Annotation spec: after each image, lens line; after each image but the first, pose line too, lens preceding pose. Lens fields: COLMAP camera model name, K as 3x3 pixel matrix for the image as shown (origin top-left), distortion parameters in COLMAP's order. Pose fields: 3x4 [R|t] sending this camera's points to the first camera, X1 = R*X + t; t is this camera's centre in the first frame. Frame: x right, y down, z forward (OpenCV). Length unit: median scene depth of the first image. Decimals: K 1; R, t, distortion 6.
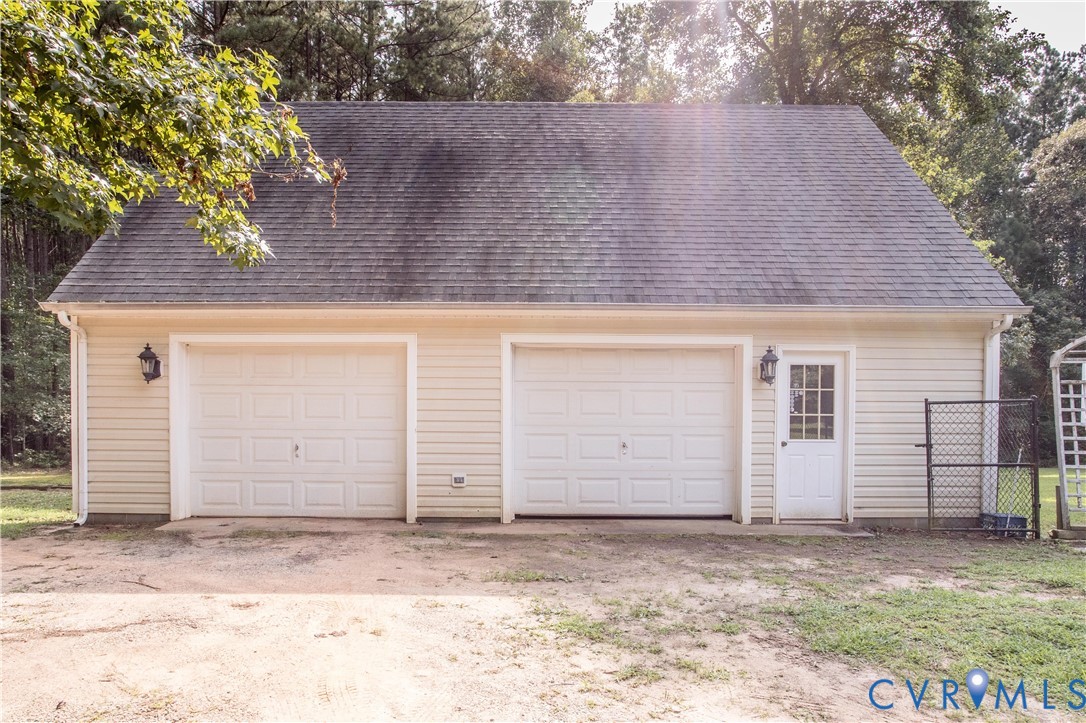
lens RADIAL K [[706.0, 0, 537.3], [0, 706.0, 408.3], [0, 0, 1]] dist [0.002733, 0.000543]
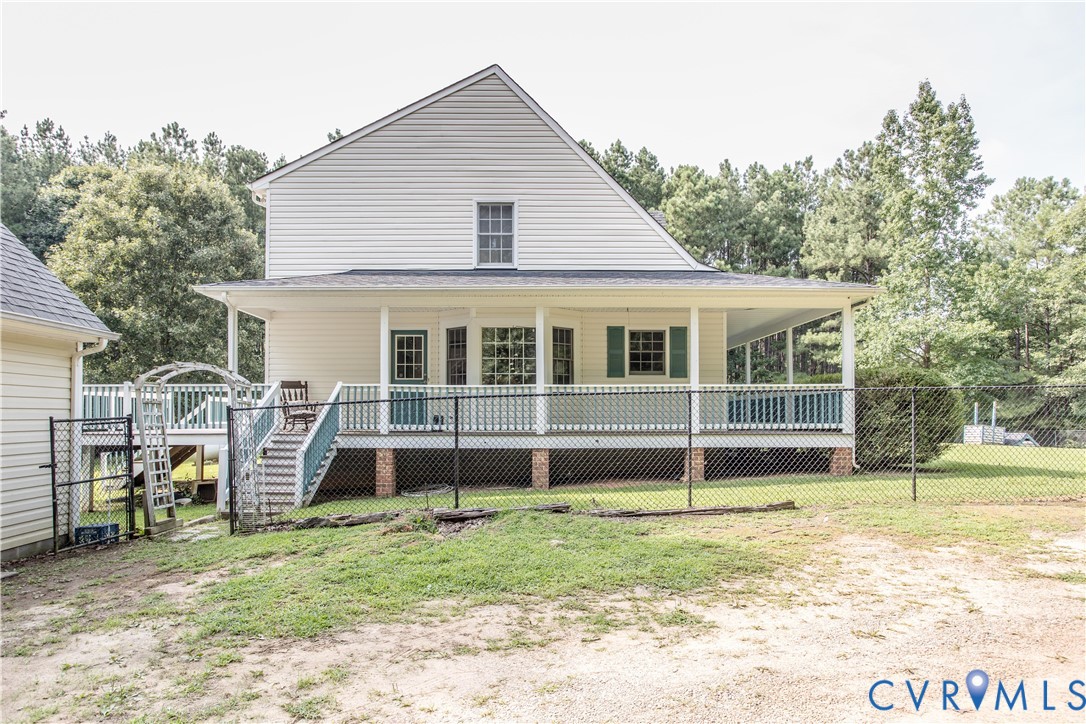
lens RADIAL K [[690.1, 0, 541.6], [0, 690.1, 362.7], [0, 0, 1]] dist [0.006611, 0.003185]
pose [[-0.052362, 0.071541, 0.996062, -0.566782], [0.015230, 0.997372, -0.070834, -0.012501], [-0.998512, 0.011461, -0.053314, 0.491711]]
